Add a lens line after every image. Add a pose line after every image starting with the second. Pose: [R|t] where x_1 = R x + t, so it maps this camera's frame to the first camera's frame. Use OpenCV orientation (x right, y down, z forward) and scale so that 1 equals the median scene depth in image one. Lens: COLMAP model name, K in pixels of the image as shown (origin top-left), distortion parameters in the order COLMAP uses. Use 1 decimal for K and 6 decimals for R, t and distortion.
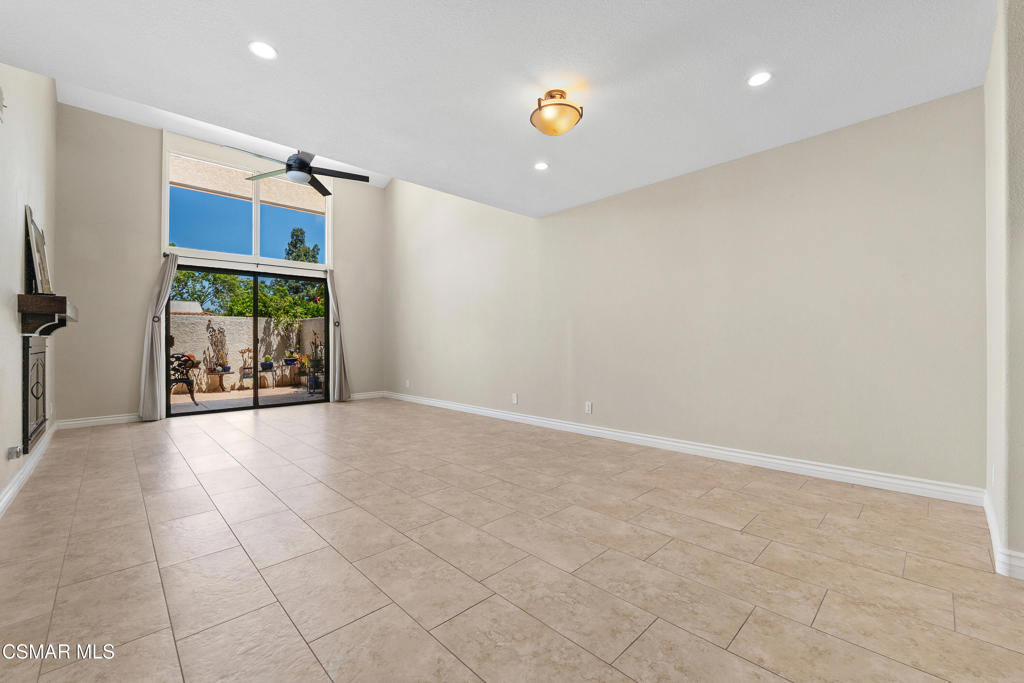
lens RADIAL K [[421.4, 0, 515.9], [0, 421.4, 345.5], [0, 0, 1]] dist [-0.003051, -0.000414]
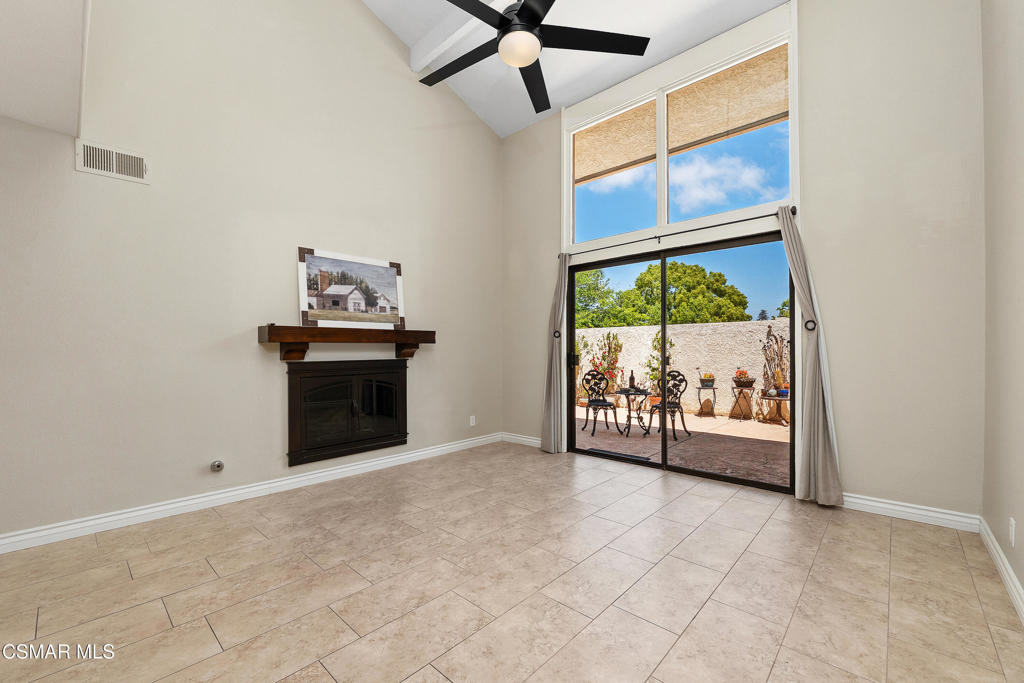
lens RADIAL K [[421.4, 0, 515.9], [0, 421.4, 345.5], [0, 0, 1]] dist [-0.003051, -0.000414]
pose [[0.060767, -0.004620, -0.998141, -0.006432], [-0.000039, 0.999989, -0.004631, -0.028000], [0.998152, 0.000320, 0.060766, 0.669427]]
